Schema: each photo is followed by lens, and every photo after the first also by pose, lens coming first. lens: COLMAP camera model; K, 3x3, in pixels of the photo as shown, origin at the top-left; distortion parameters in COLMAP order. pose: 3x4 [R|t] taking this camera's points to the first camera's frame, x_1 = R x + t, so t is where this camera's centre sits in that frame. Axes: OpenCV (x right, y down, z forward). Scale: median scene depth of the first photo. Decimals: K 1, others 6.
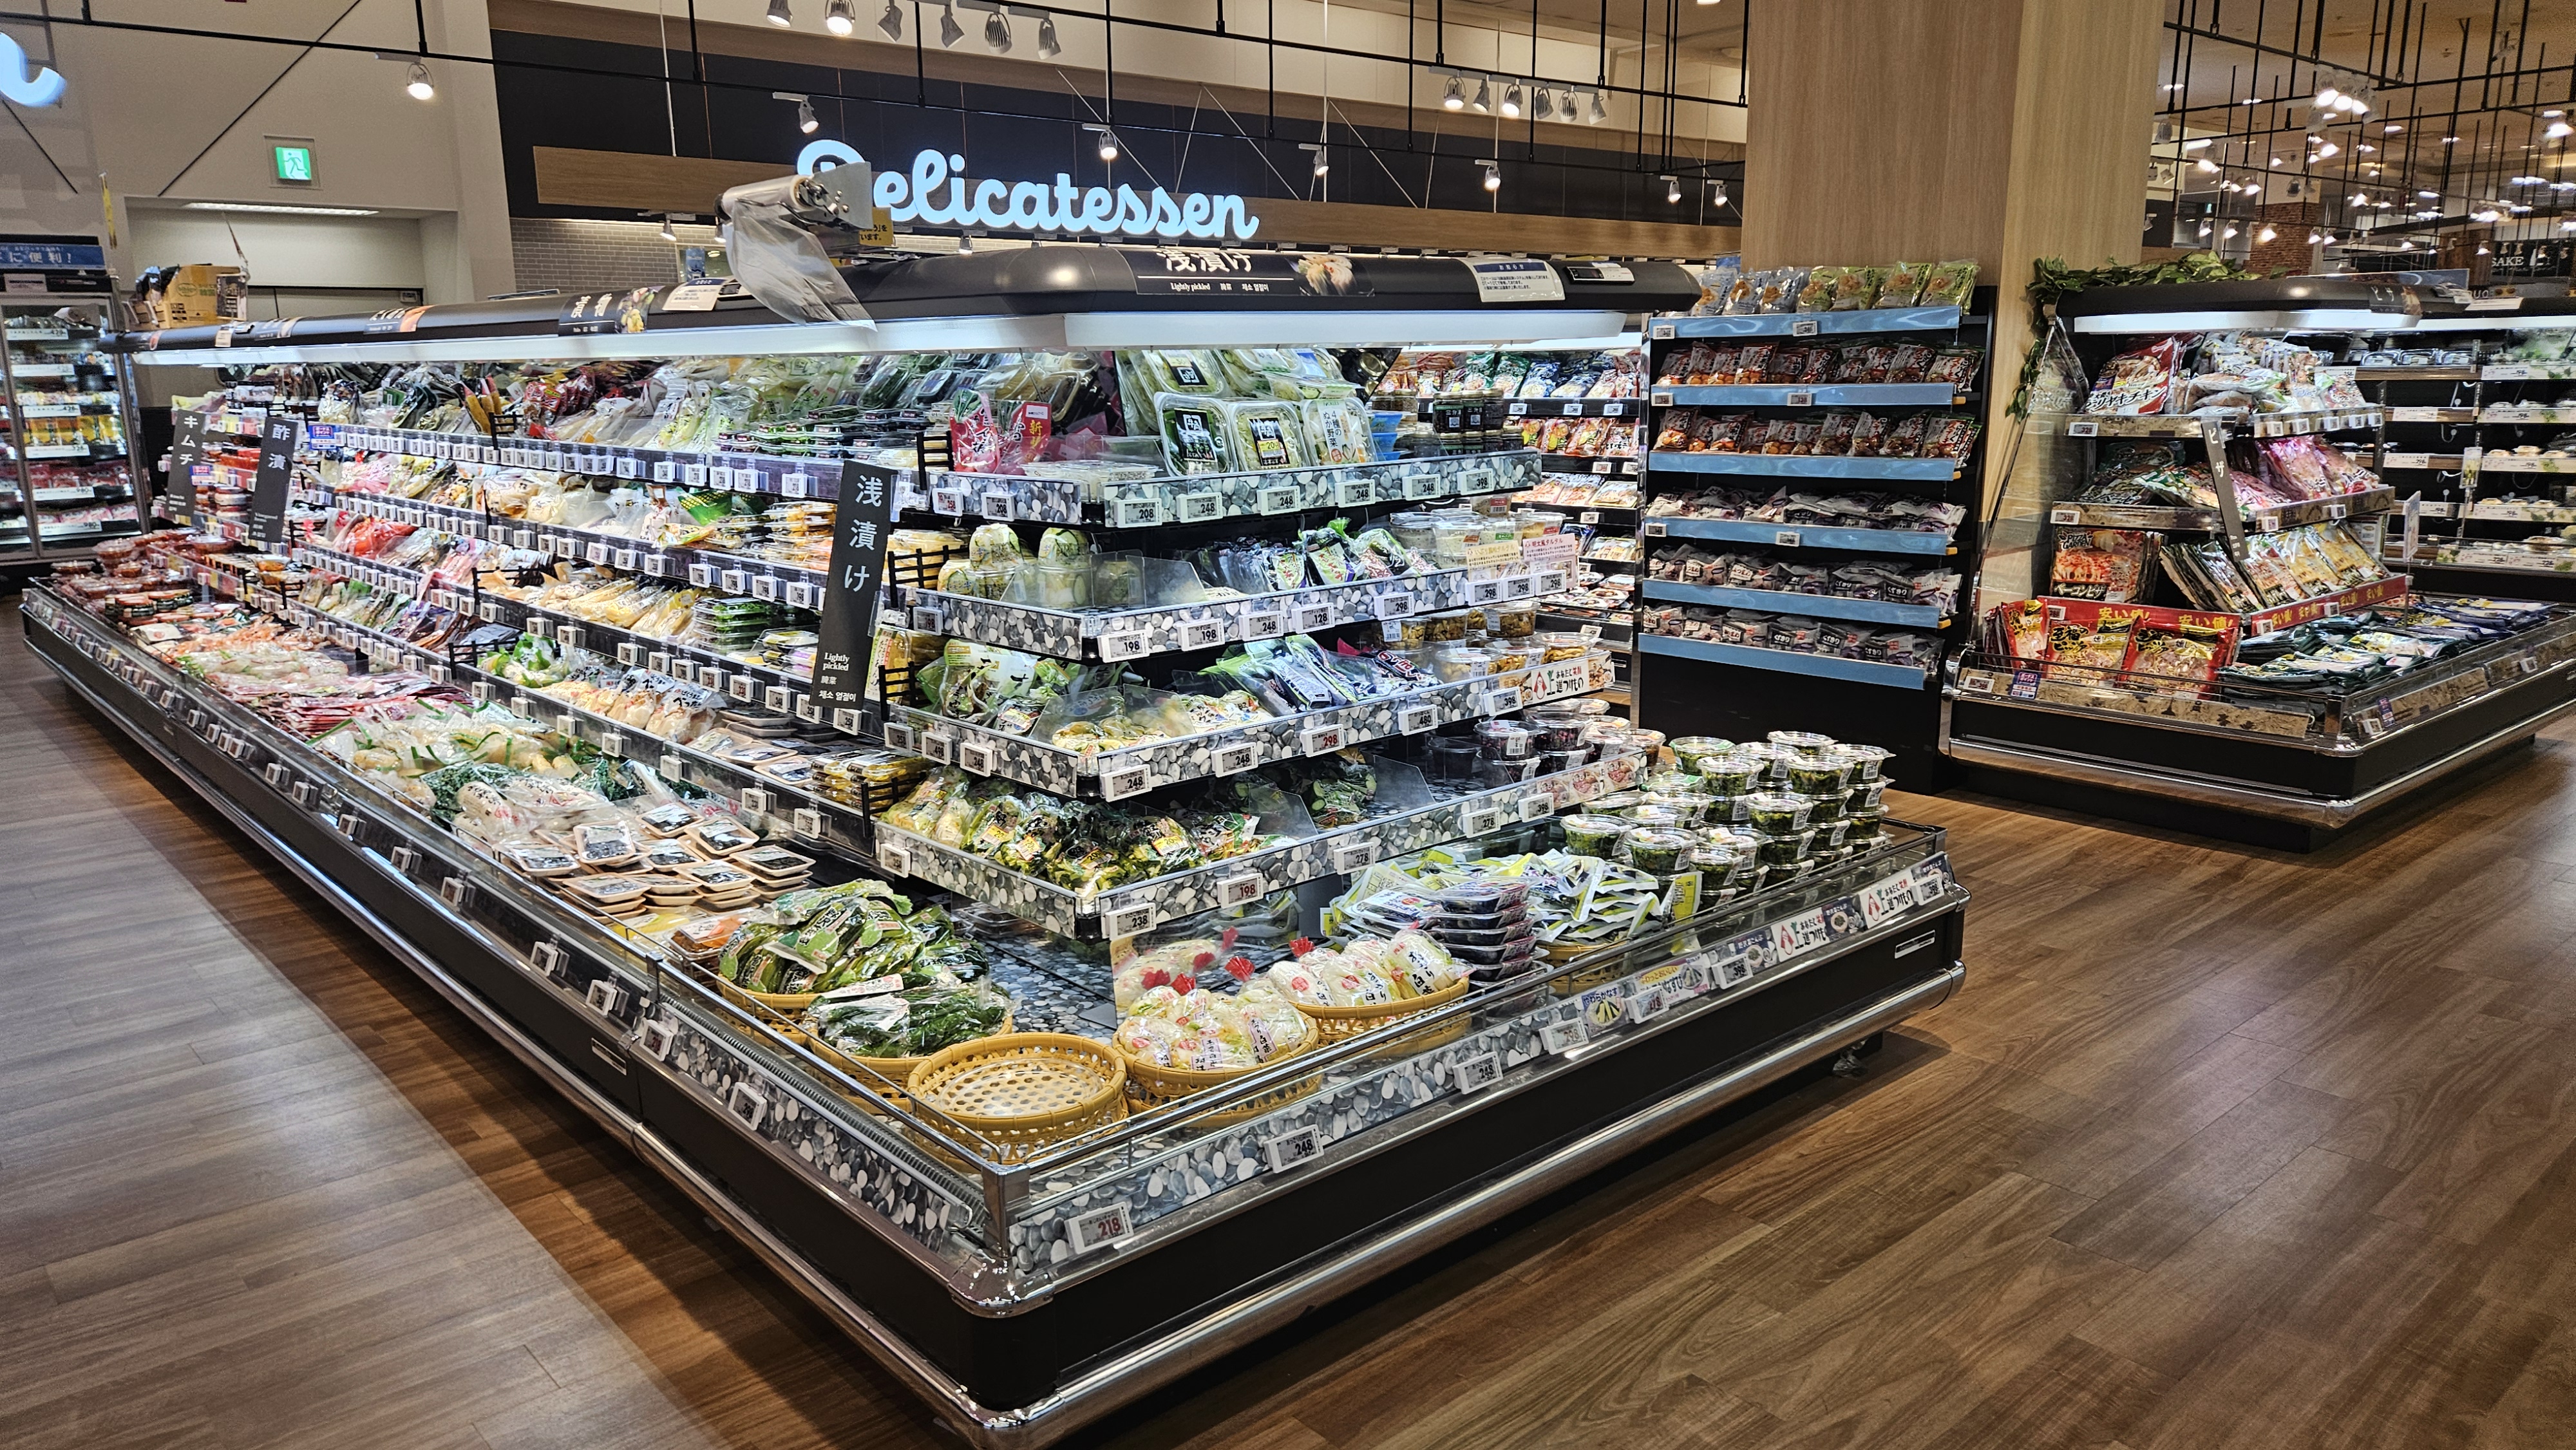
lens RADIAL K [[1740.6, 0, 1281.6], [0, 1740.6, 731.7], [0, 0, 1]] dist [0.058222, -0.048846]
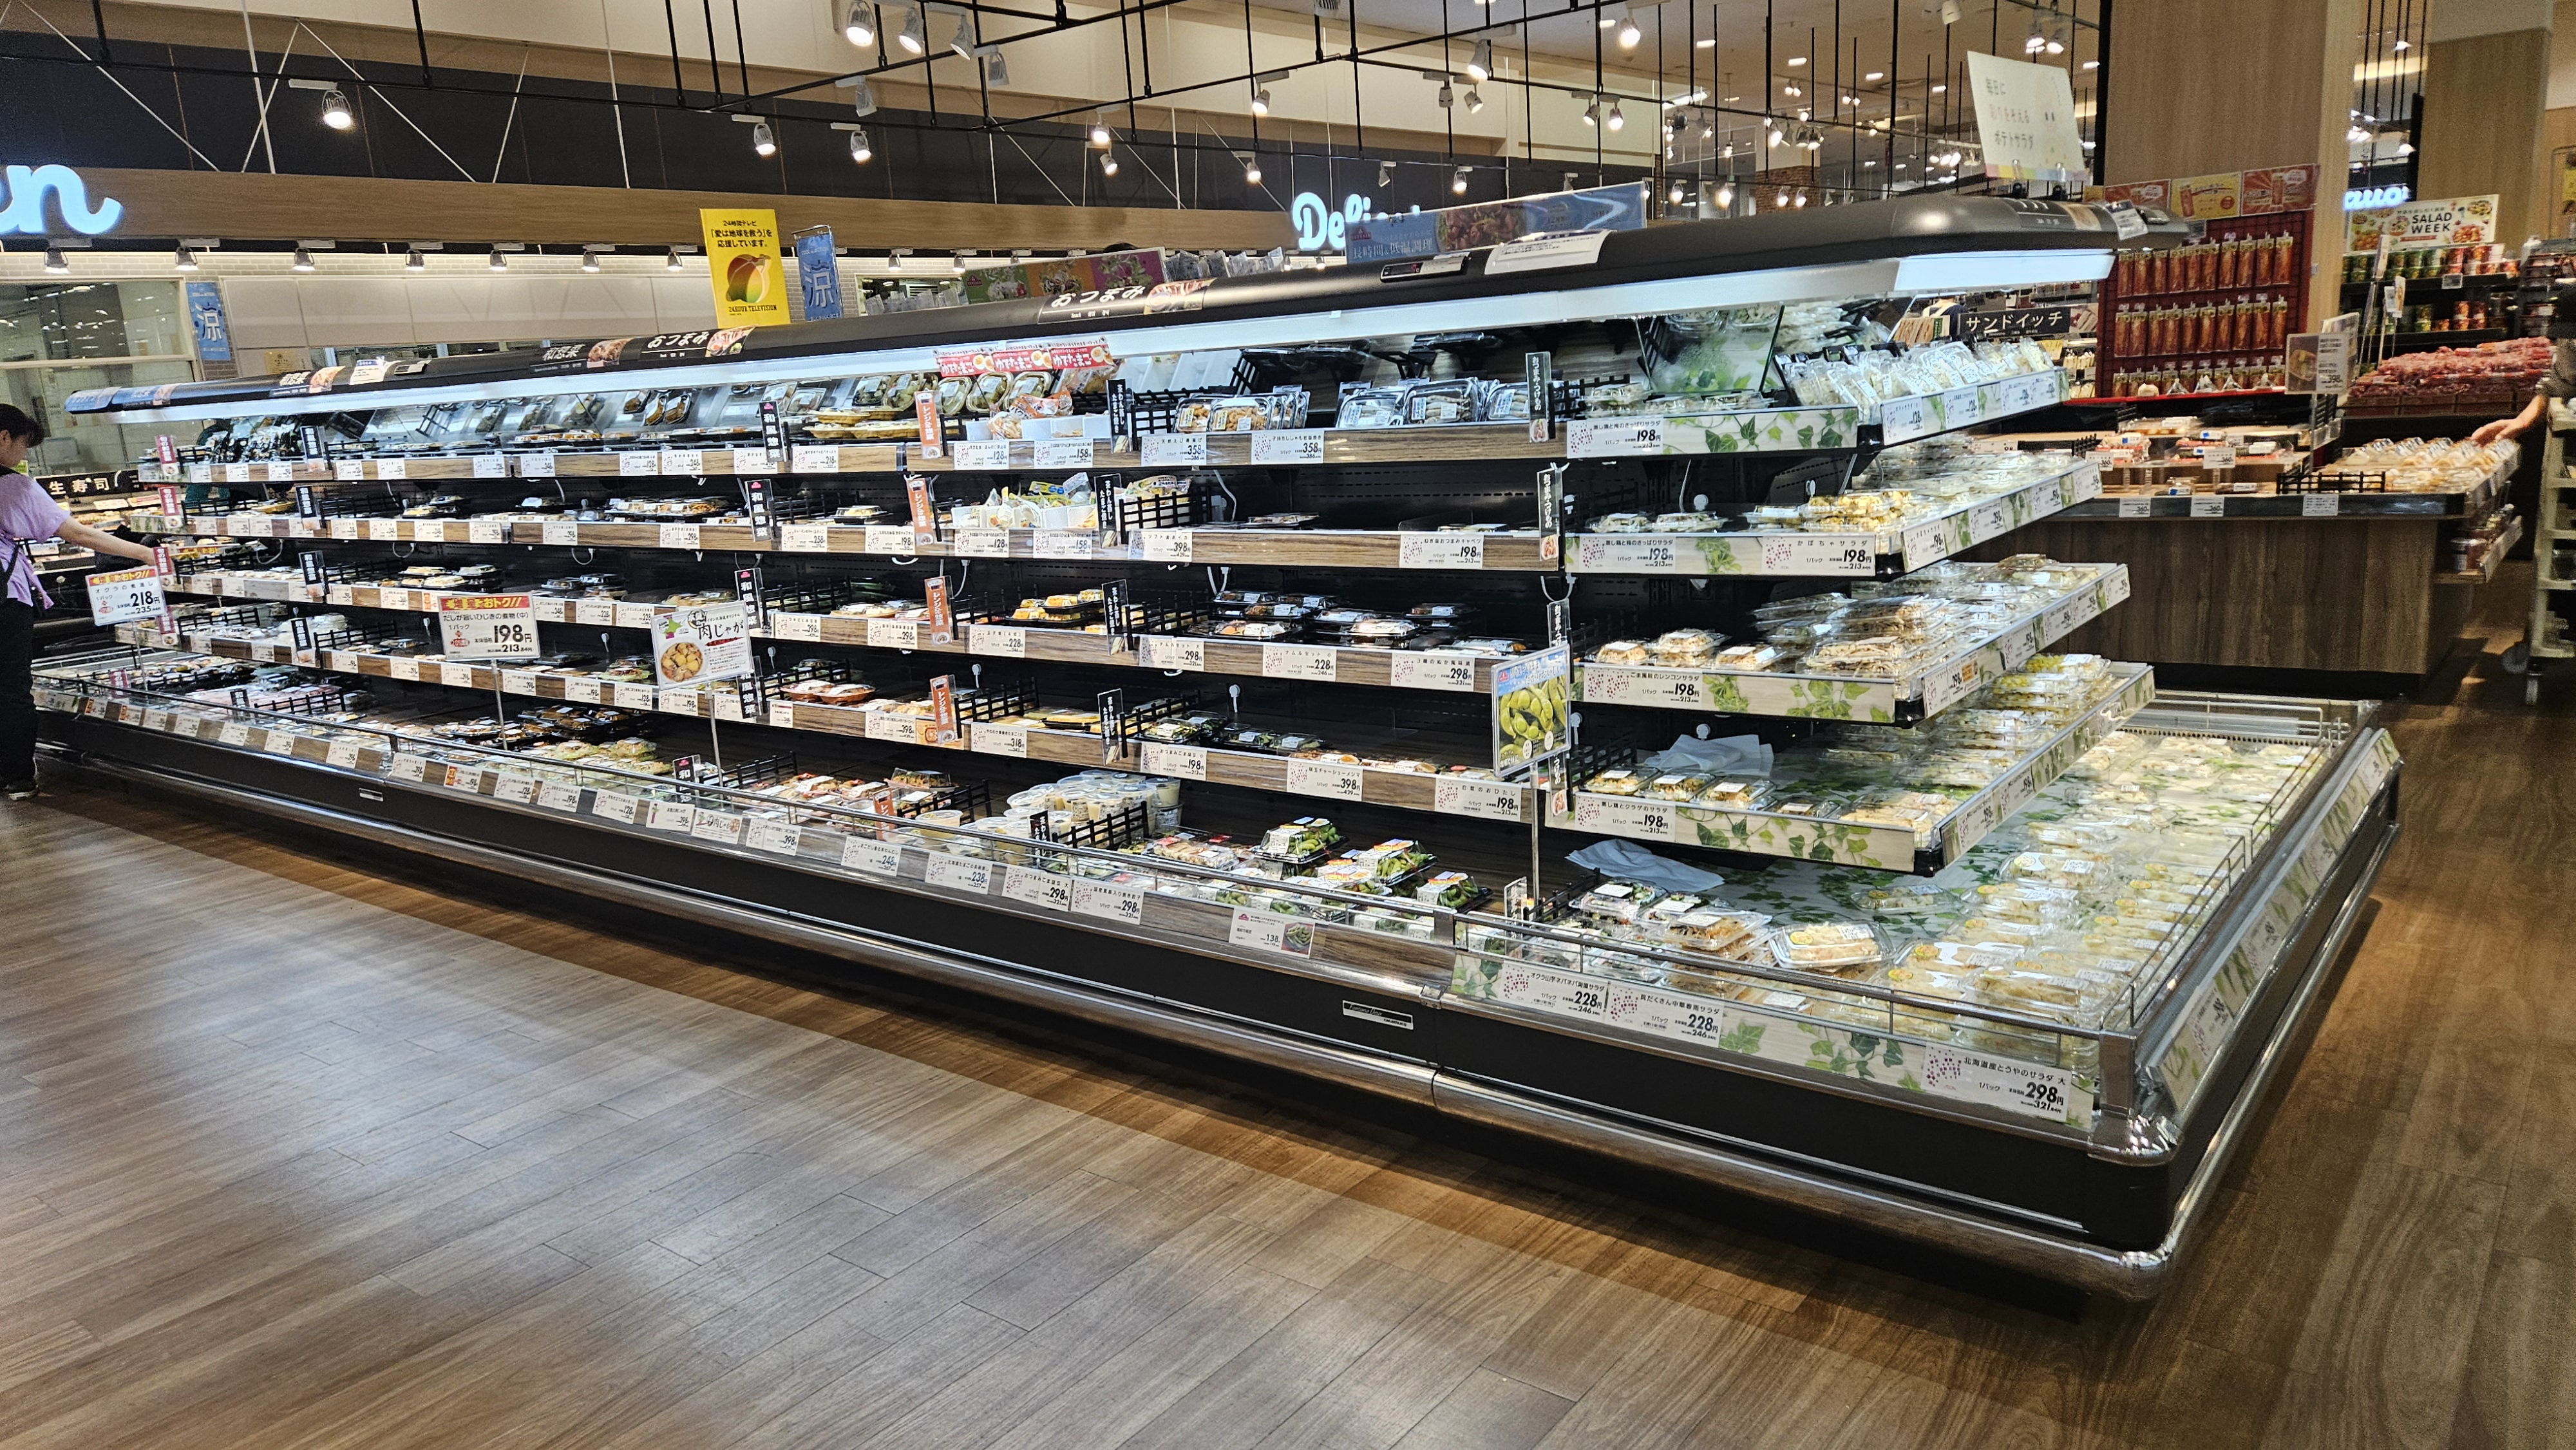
lens RADIAL K [[1740.6, 0, 1262.3], [0, 1740.6, 725.2], [0, 0, 1]] dist [0.058222, -0.048846]
pose [[0.982844, -0.086139, 0.163089, 0.779440], [0.087371, 0.996176, -0.000383, -0.209735], [-0.162432, 0.014626, 0.986611, 0.917522]]
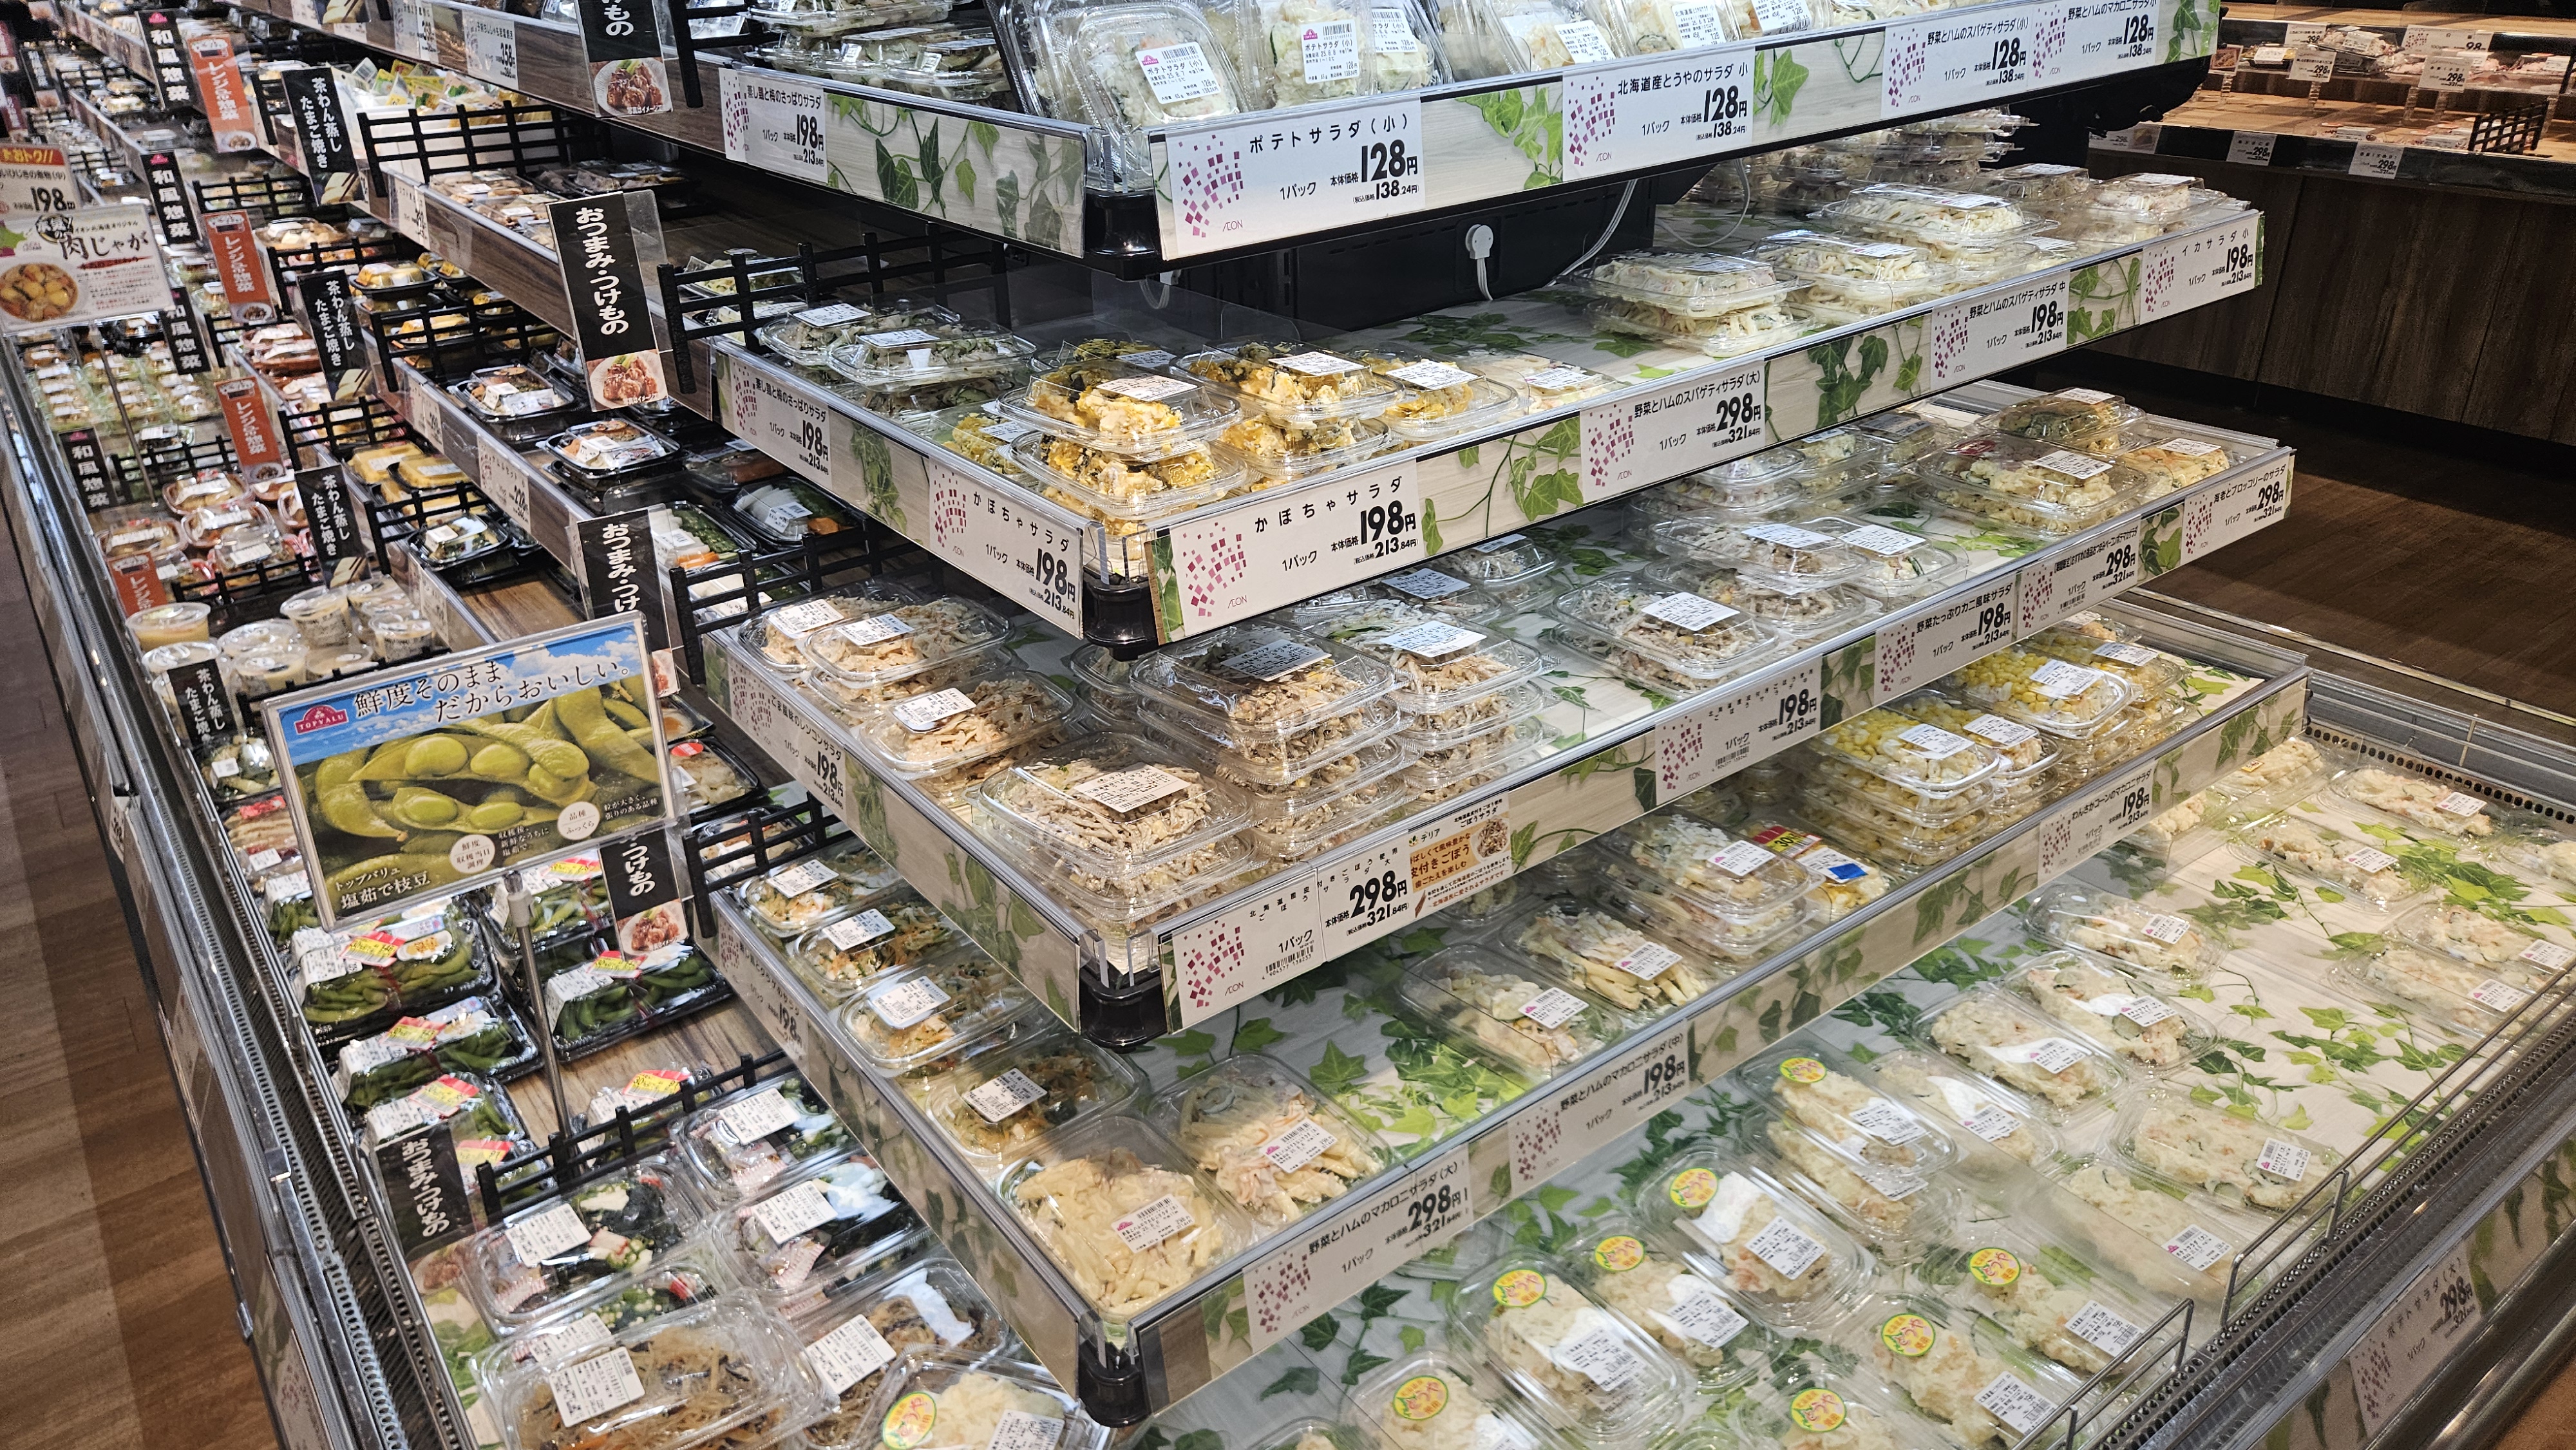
lens RADIAL K [[1740.6, 0, 1279.8], [0, 1740.6, 720.6], [0, 0, 1]] dist [0.058222, -0.048846]
pose [[0.996852, 0.027060, -0.074527, 1.064908], [-0.007132, 0.966752, 0.255616, -0.273527], [0.078966, -0.254279, 0.963902, 1.204363]]
